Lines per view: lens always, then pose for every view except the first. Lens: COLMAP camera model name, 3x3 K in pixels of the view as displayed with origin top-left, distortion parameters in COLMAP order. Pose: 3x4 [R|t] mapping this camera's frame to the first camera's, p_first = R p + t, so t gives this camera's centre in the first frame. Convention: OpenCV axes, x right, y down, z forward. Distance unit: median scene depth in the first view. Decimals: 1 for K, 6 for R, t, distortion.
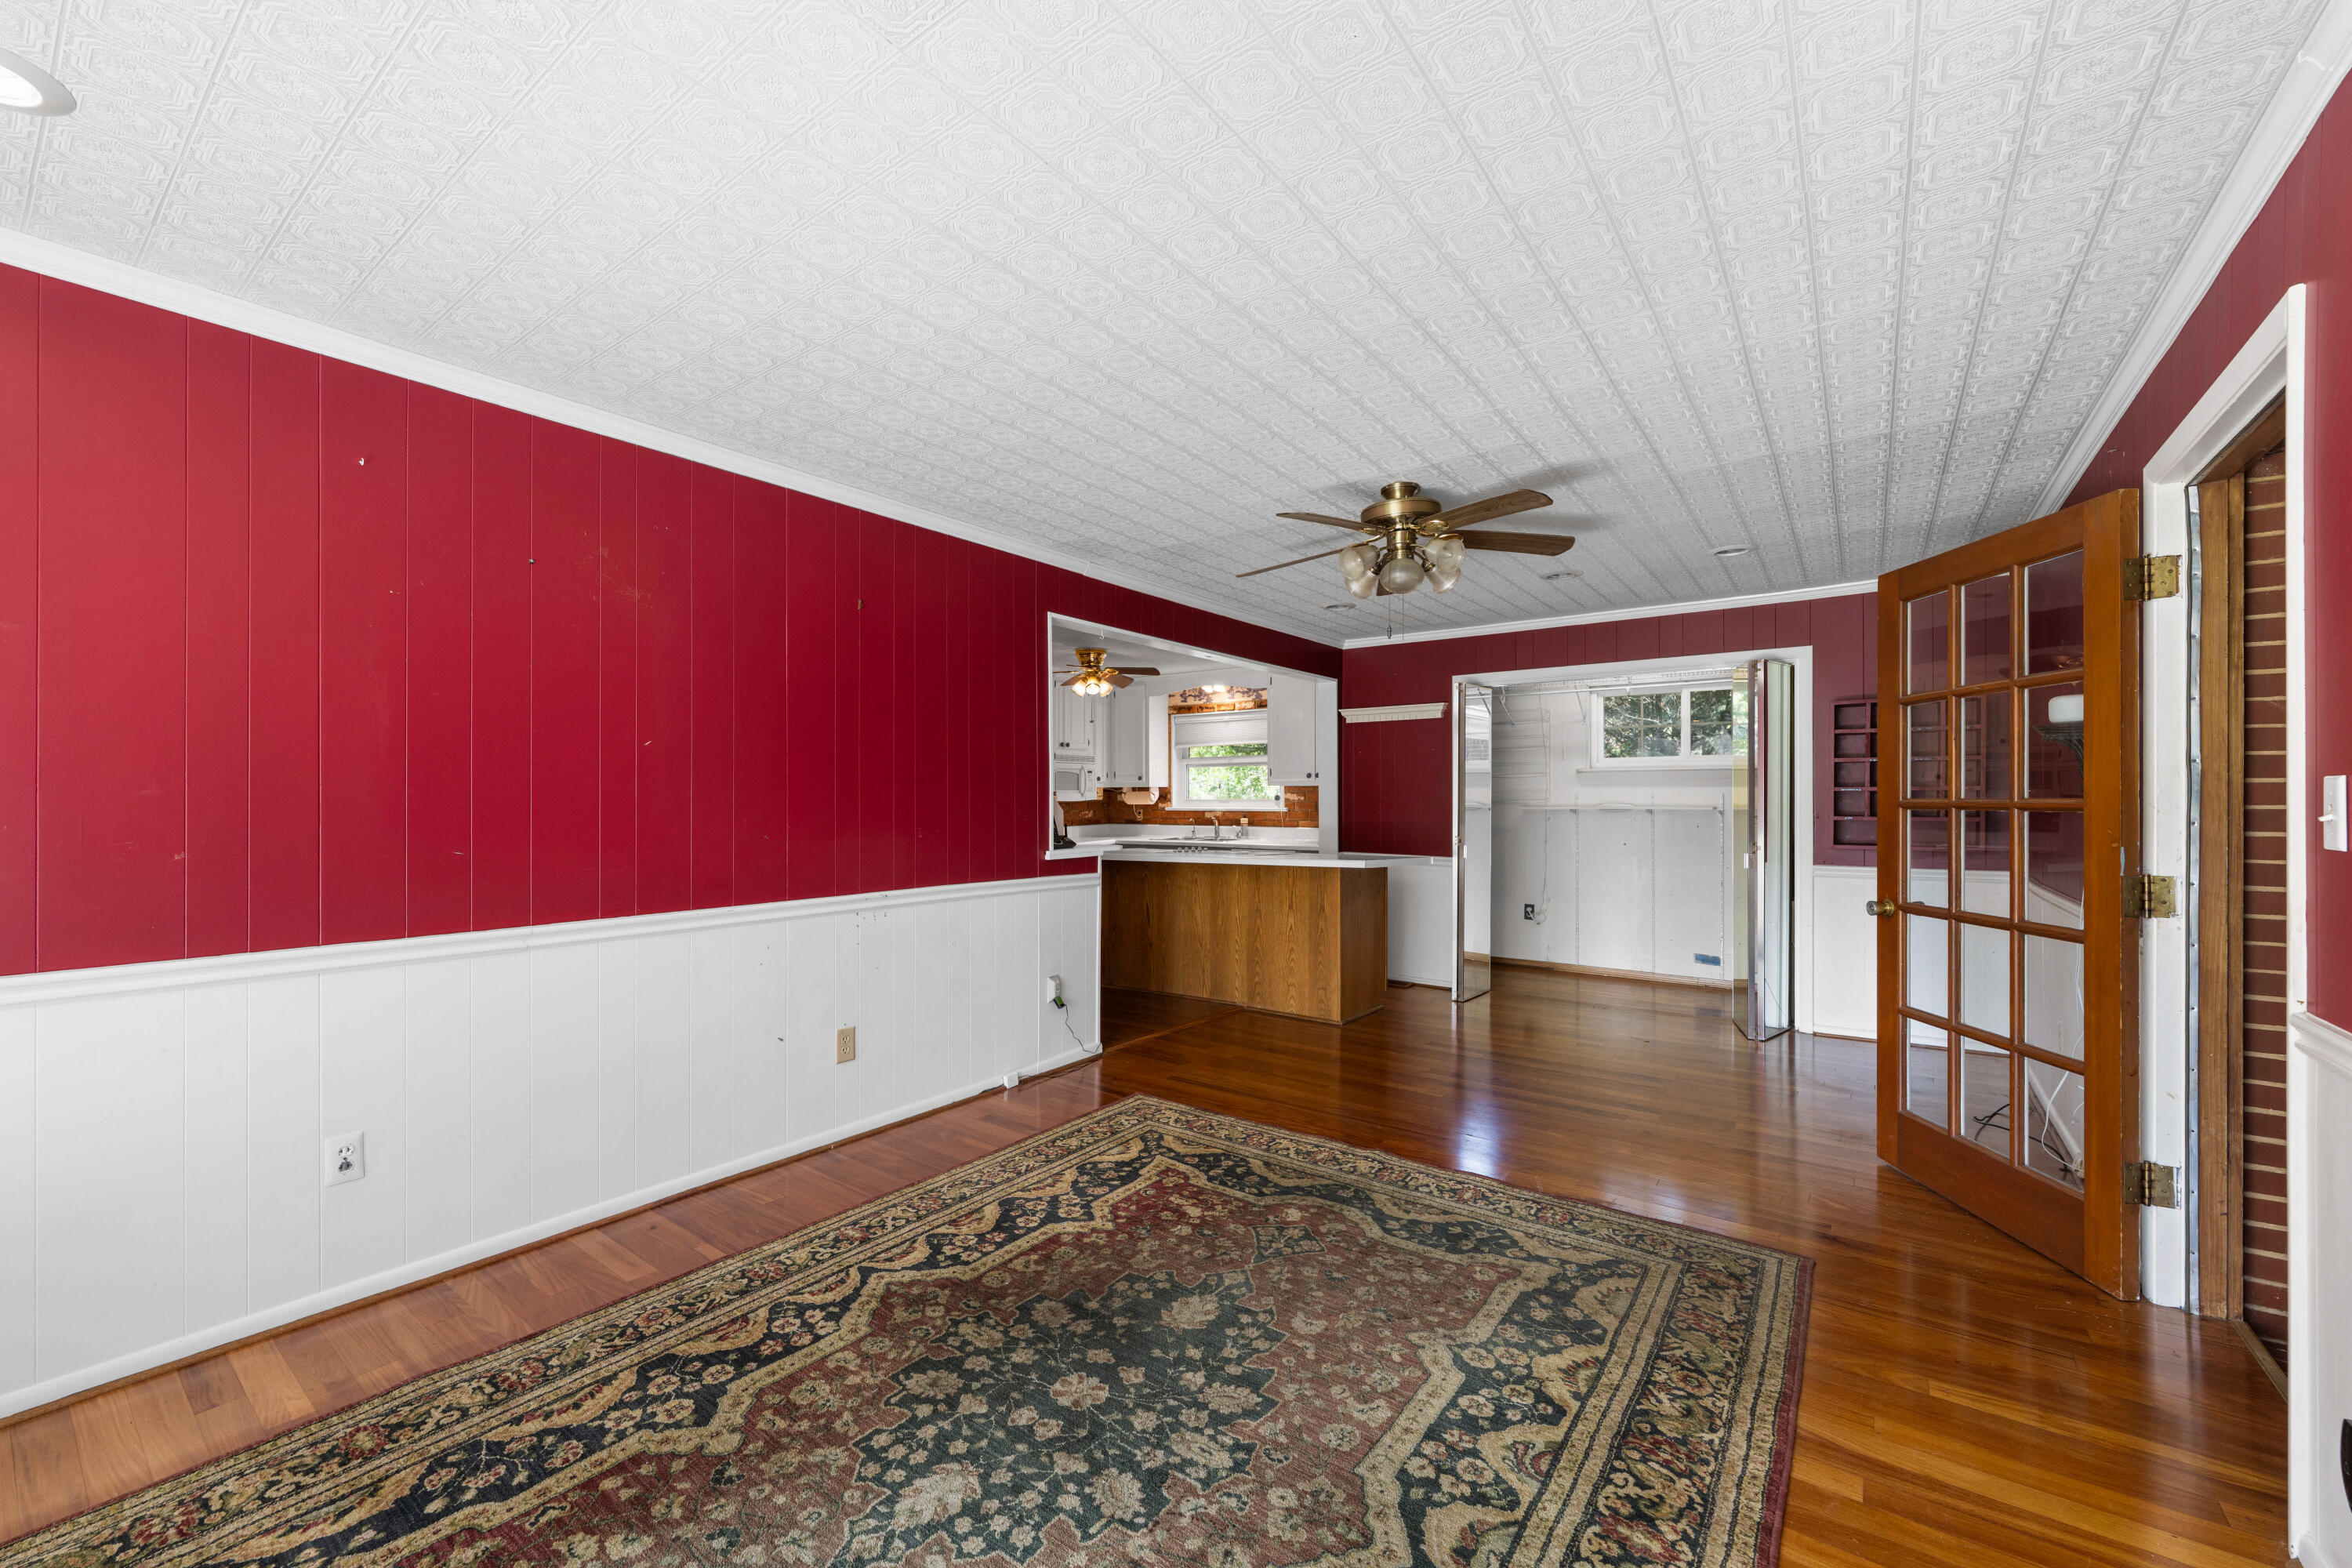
lens RADIAL K [[942.4, 0, 1177.3], [0, 942.4, 795.1], [0, 0, 1]] dist [0.000554, -0.000636]
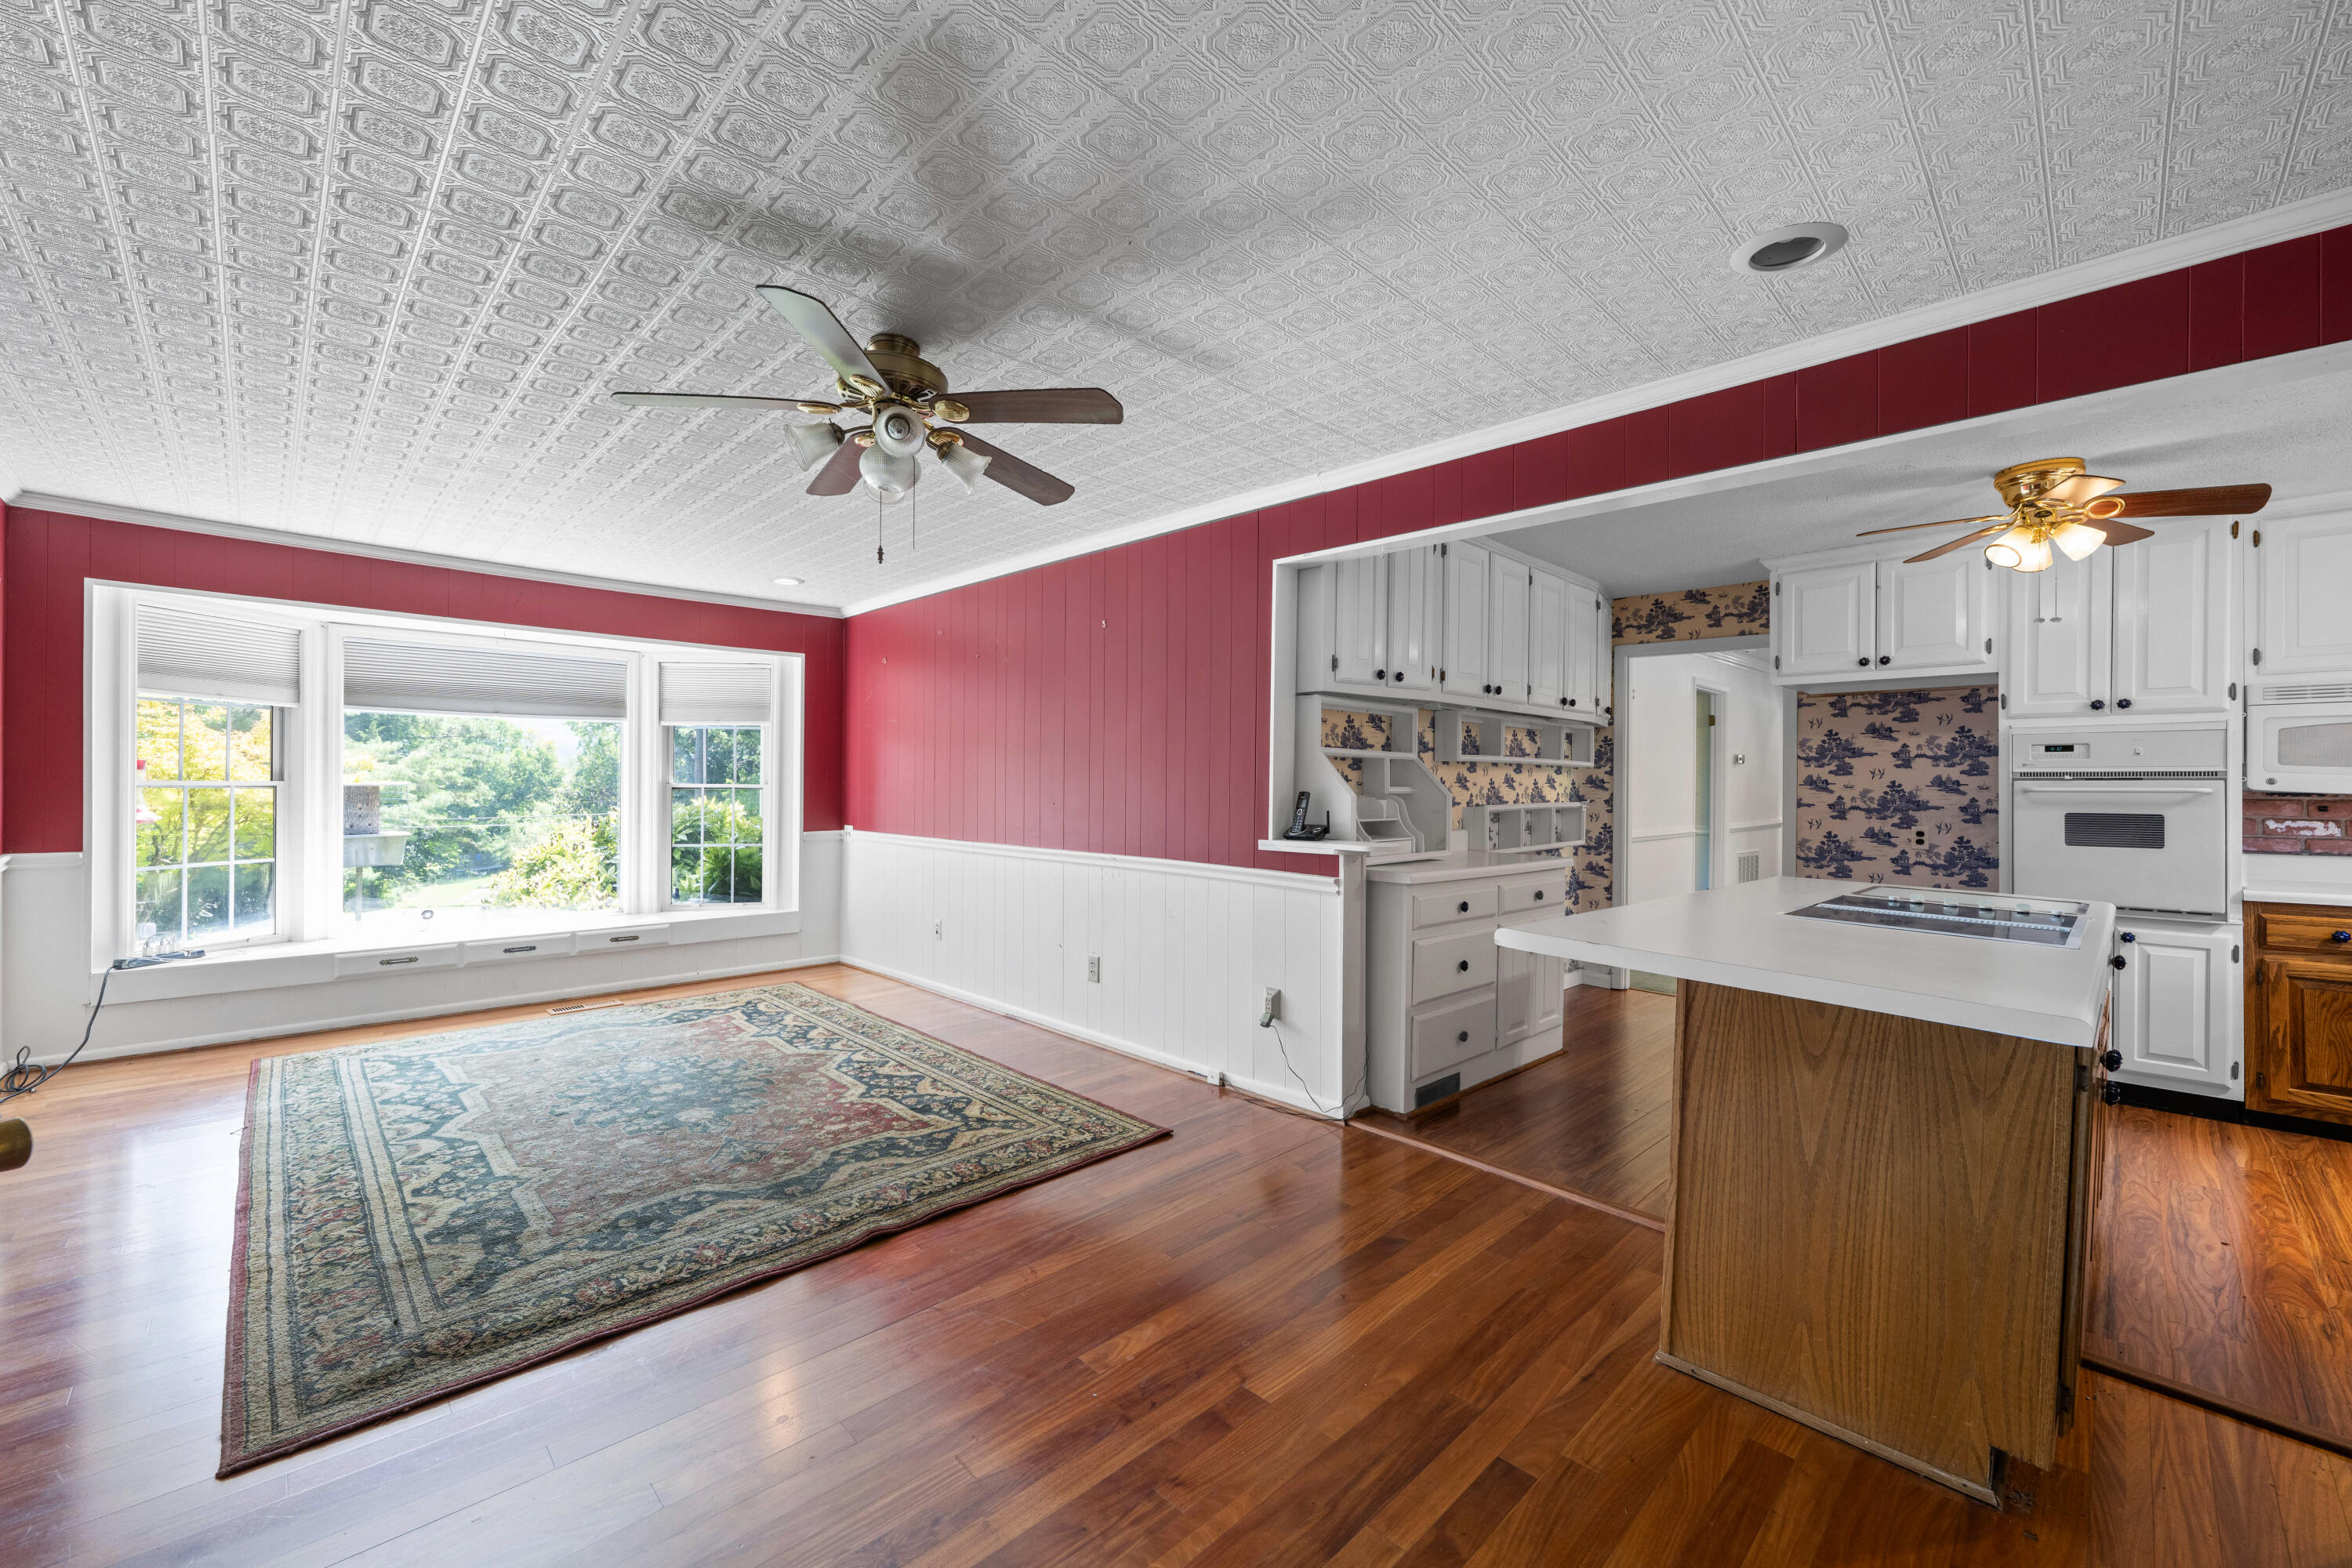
lens RADIAL K [[942.4, 0, 1165.0], [0, 942.4, 783.7], [0, 0, 1]] dist [0.000554, -0.000636]
pose [[-0.172415, 0.001796, -0.985023, 1.249942], [-0.004346, 0.999987, 0.002584, 0.009956], [0.985015, 0.004727, -0.172405, 1.820879]]
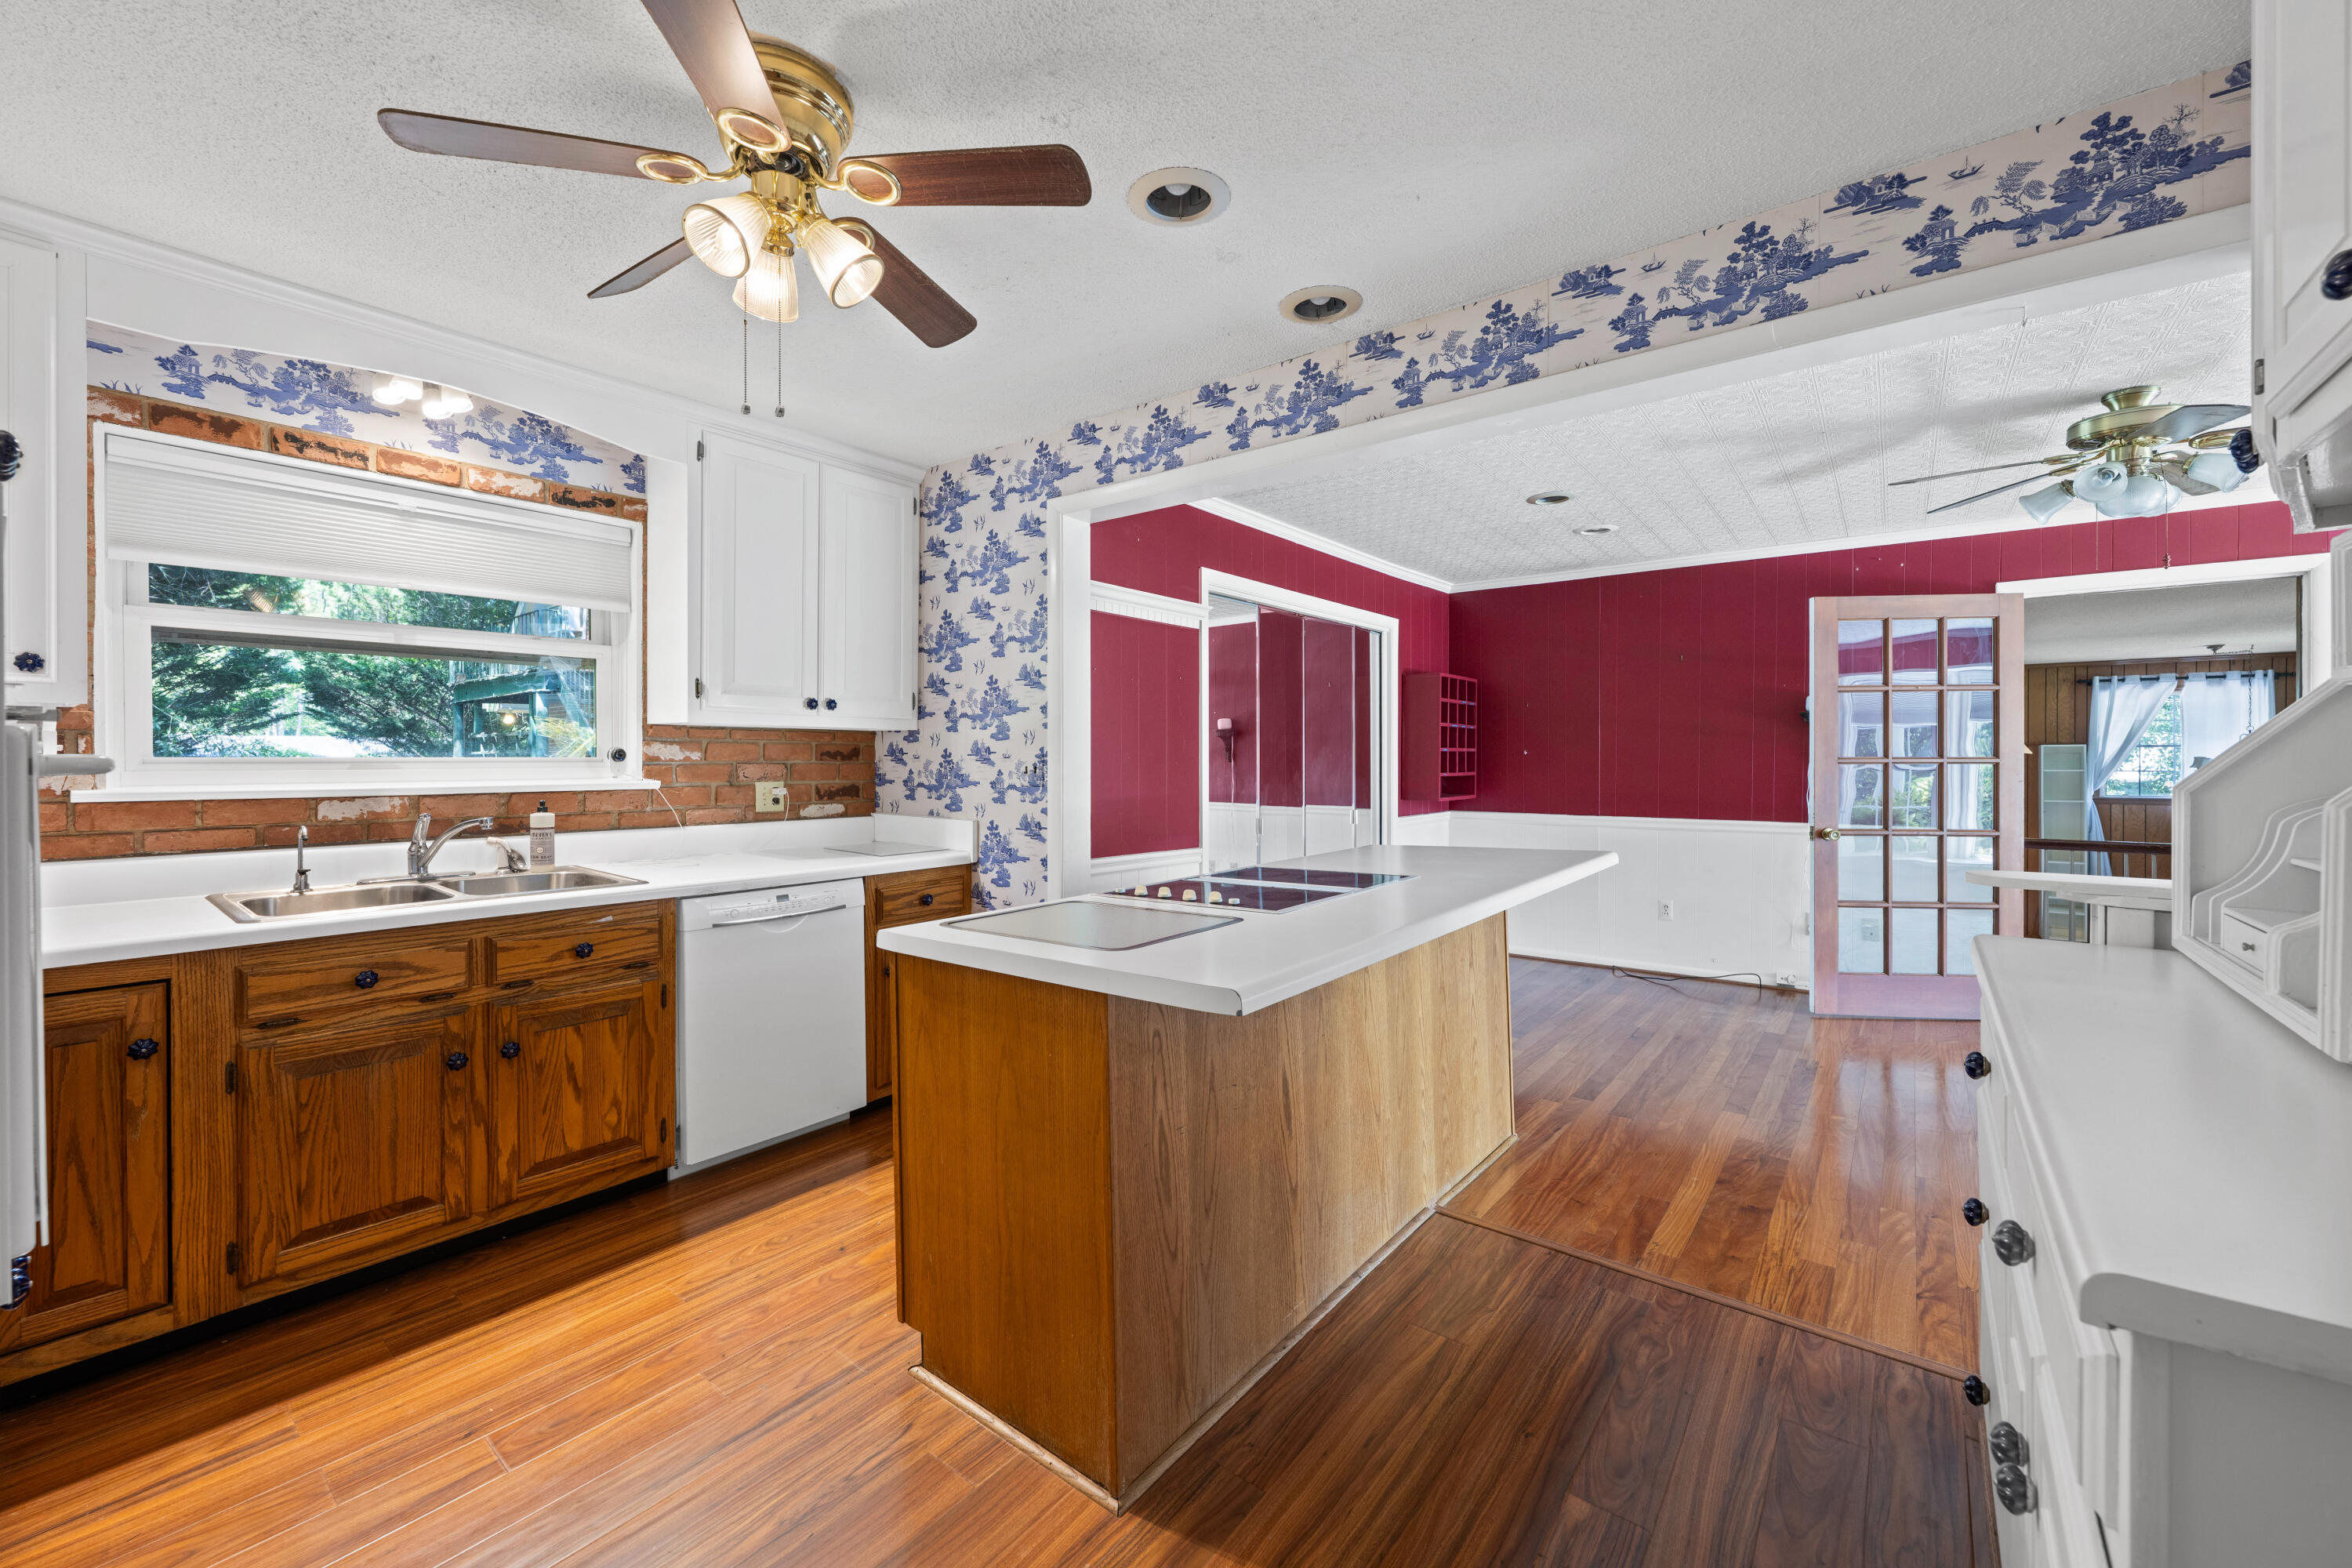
lens RADIAL K [[942.4, 0, 1166.2], [0, 942.4, 773.4], [0, 0, 1]] dist [0.000554, -0.000636]
pose [[0.038956, -0.009701, 0.999194, -0.916650], [0.000044, 0.999953, 0.009707, 0.023881], [-0.999241, -0.000334, 0.038955, 2.625053]]
